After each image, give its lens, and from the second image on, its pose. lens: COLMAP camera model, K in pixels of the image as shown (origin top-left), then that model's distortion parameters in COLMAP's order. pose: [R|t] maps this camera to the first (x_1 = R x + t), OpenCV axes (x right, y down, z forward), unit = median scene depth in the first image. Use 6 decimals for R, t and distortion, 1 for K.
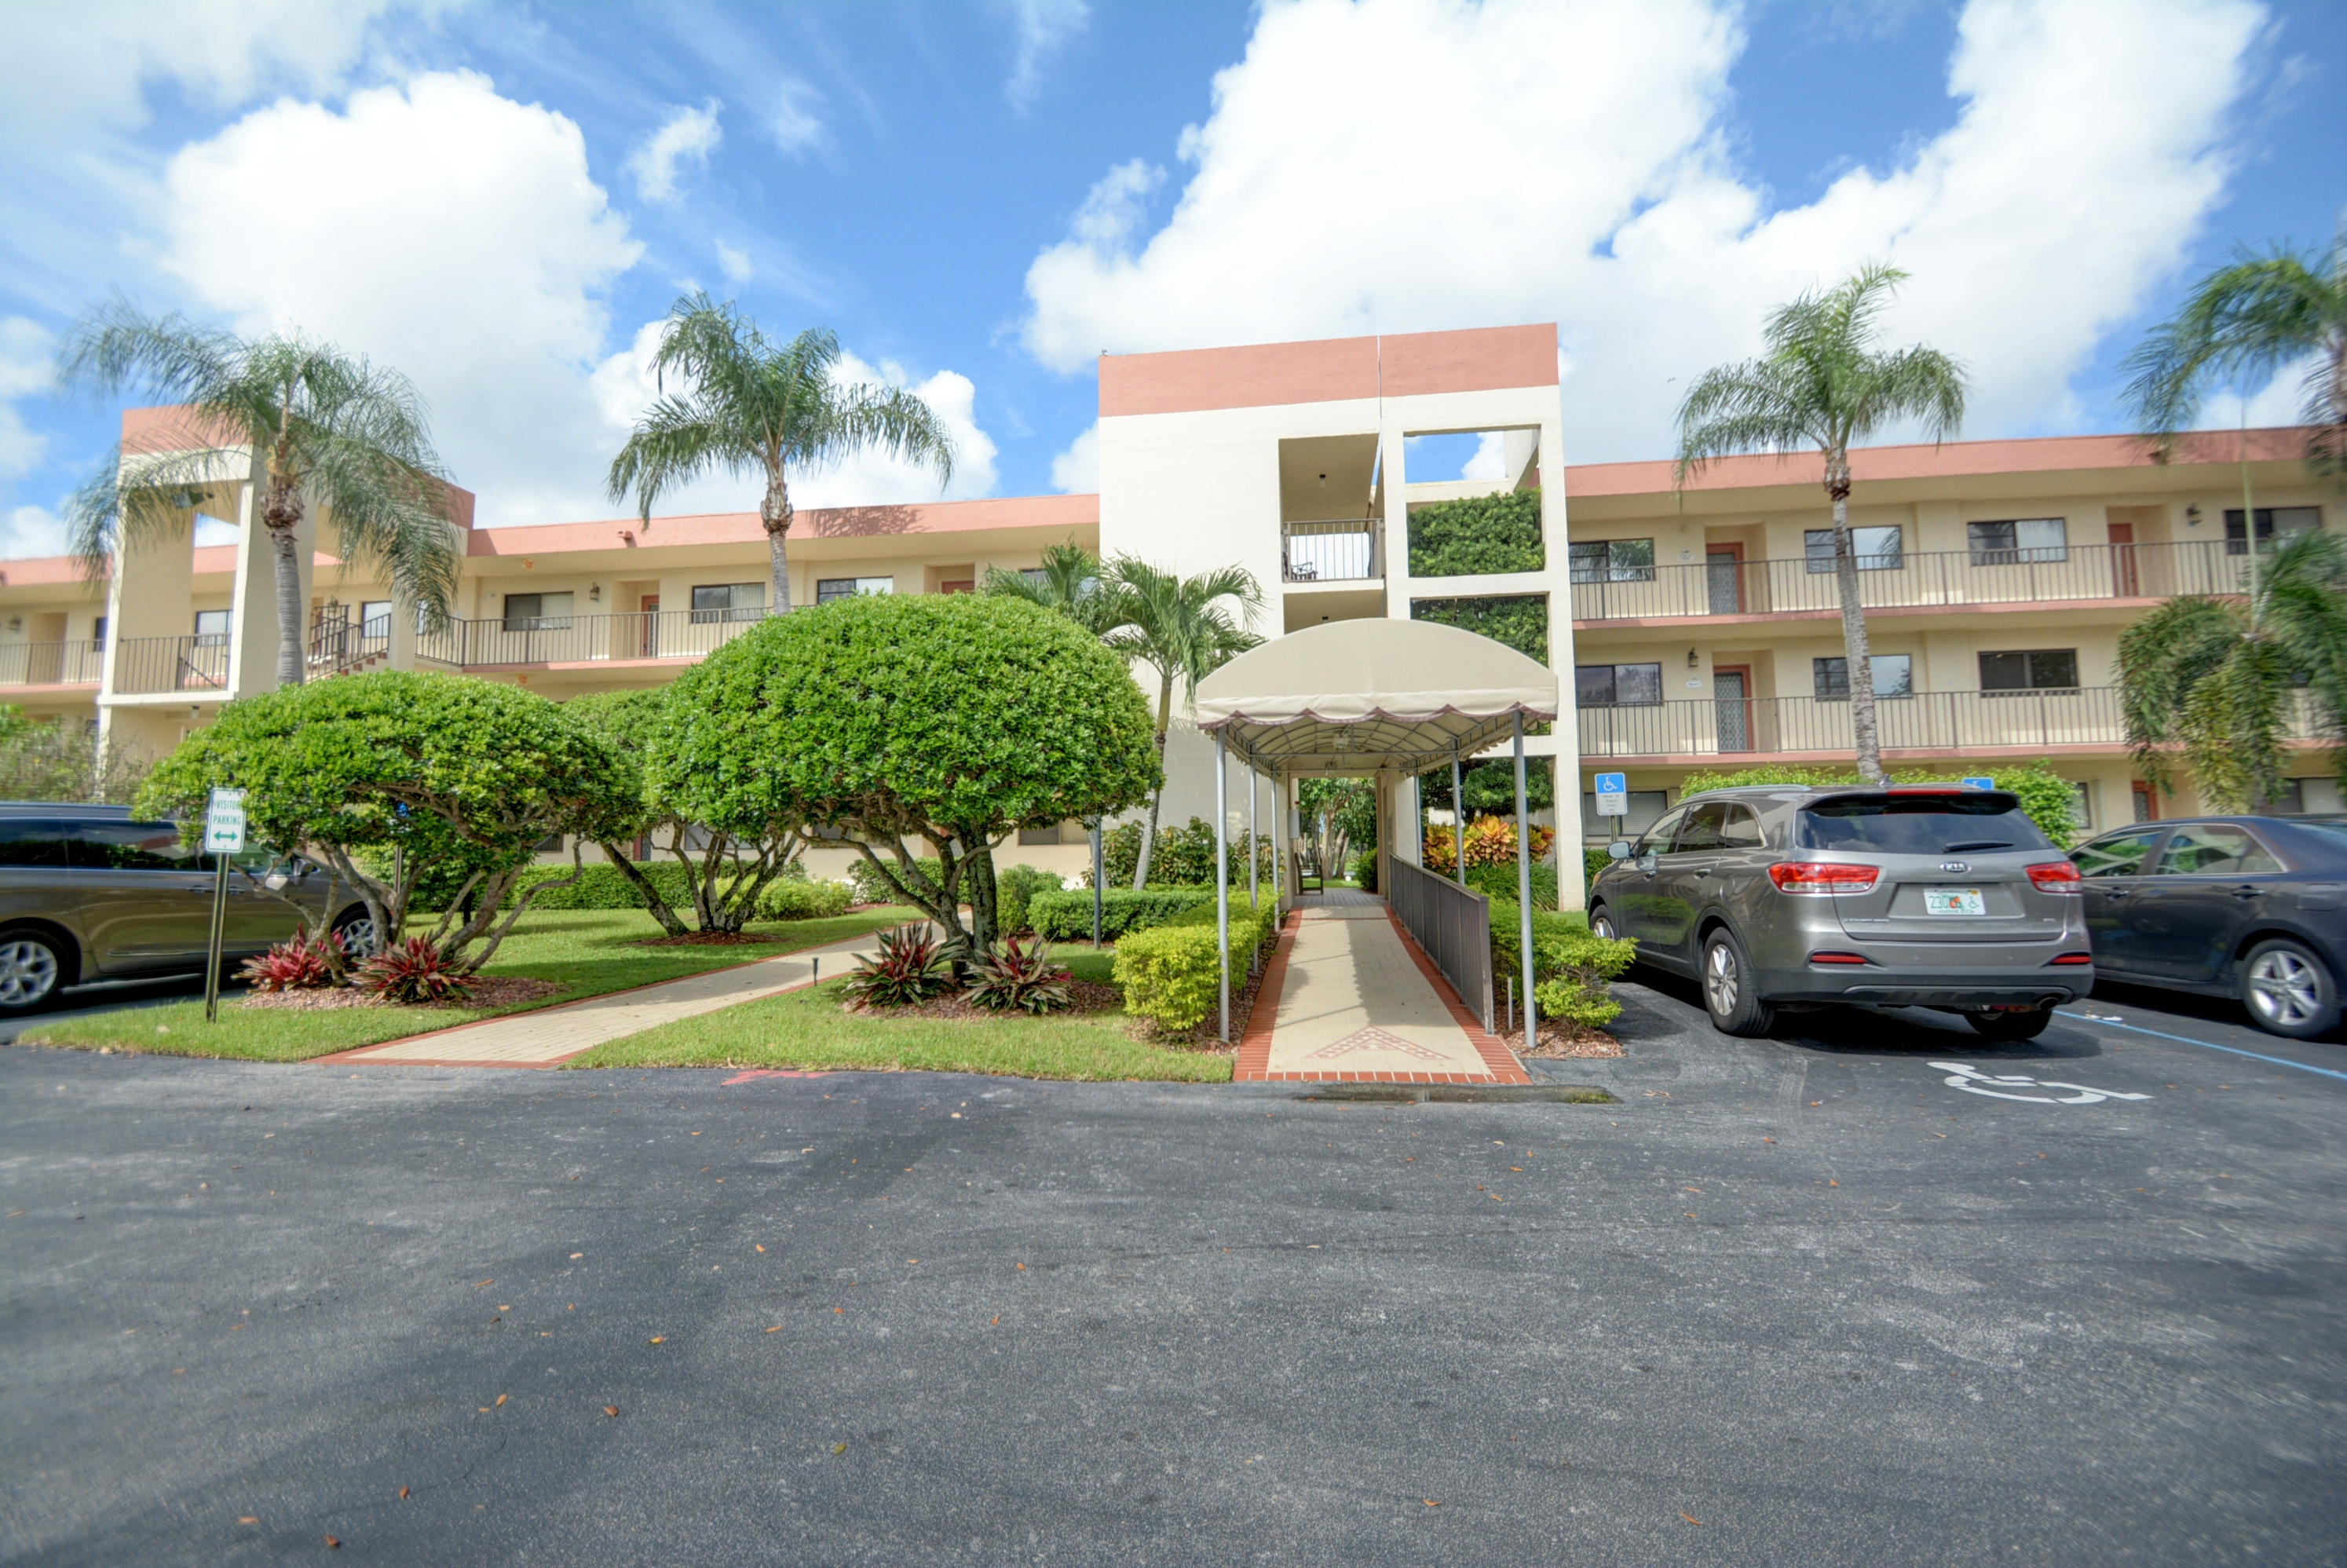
lens RADIAL K [[1019.6, 0, 1173.5], [0, 1019.6, 784.0], [0, 0, 1]] dist [0.026032, -0.021690]
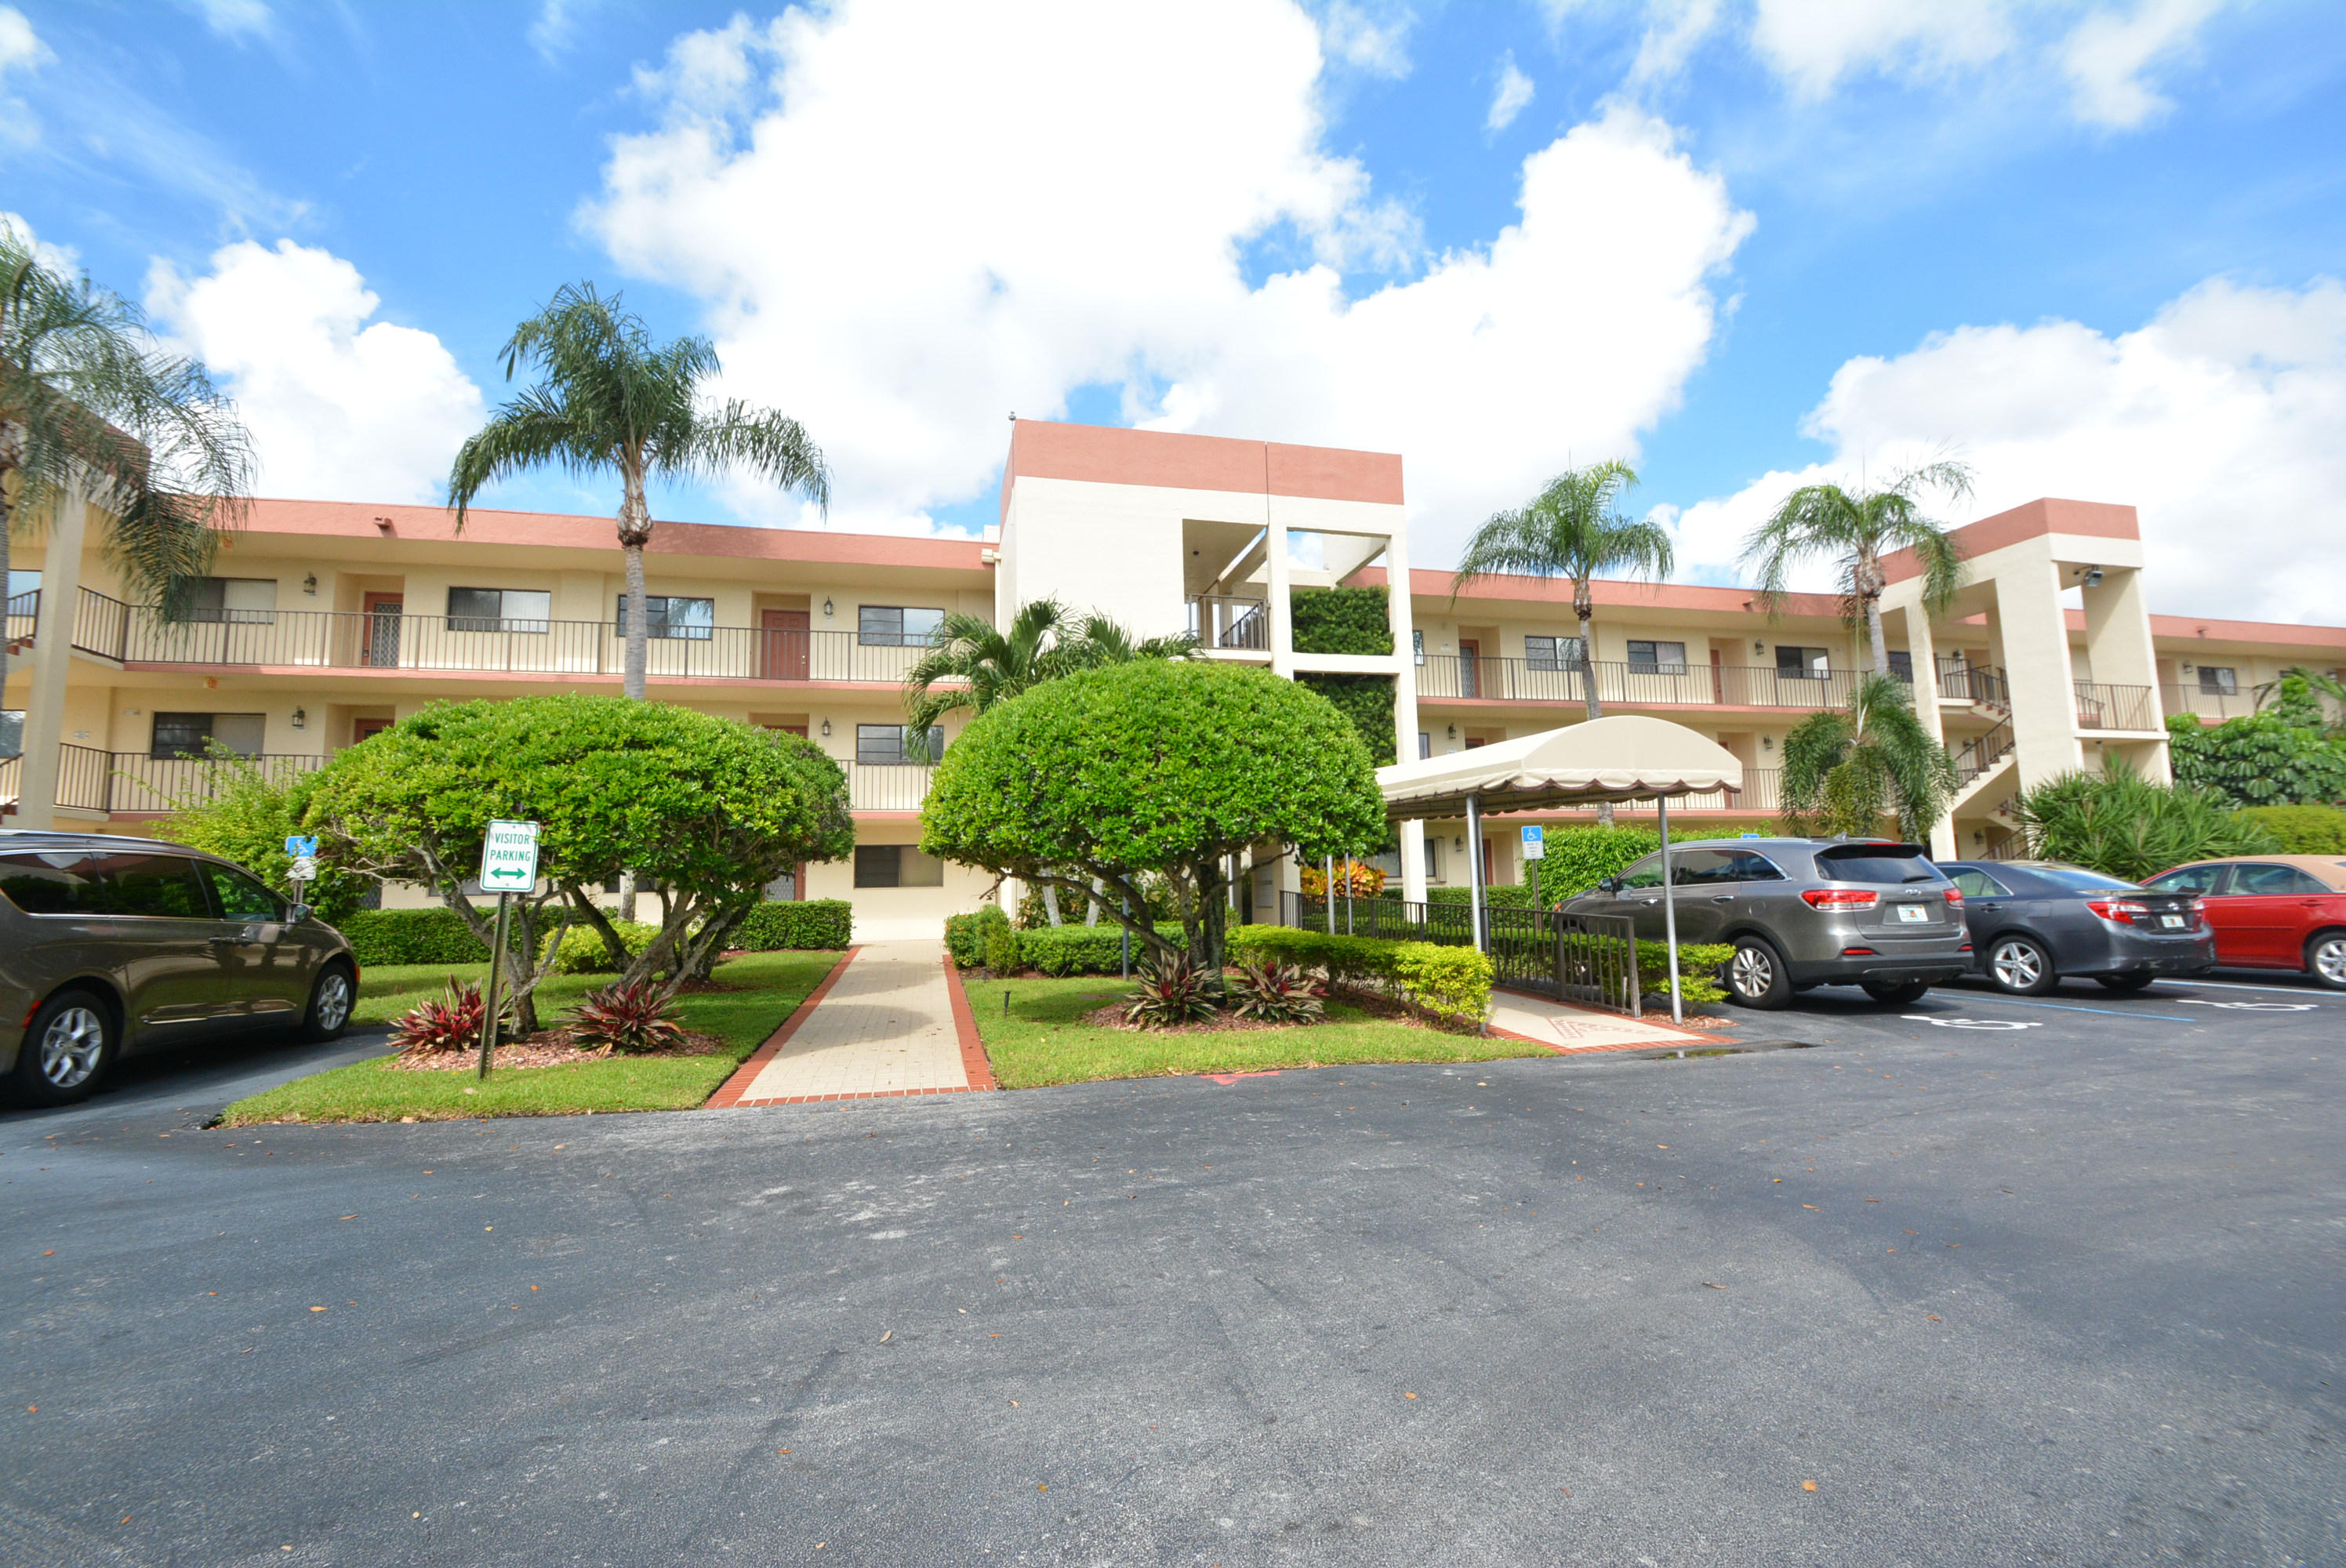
lens RADIAL K [[1029.5, 0, 1173.0], [0, 1029.5, 784.0], [0, 0, 1]] dist [-0.002073, -0.000539]
pose [[0.932061, 0.031714, 0.360911, -0.309832], [-0.016434, 0.998837, -0.045331, 0.001576], [-0.361929, 0.036320, 0.931498, -0.027631]]
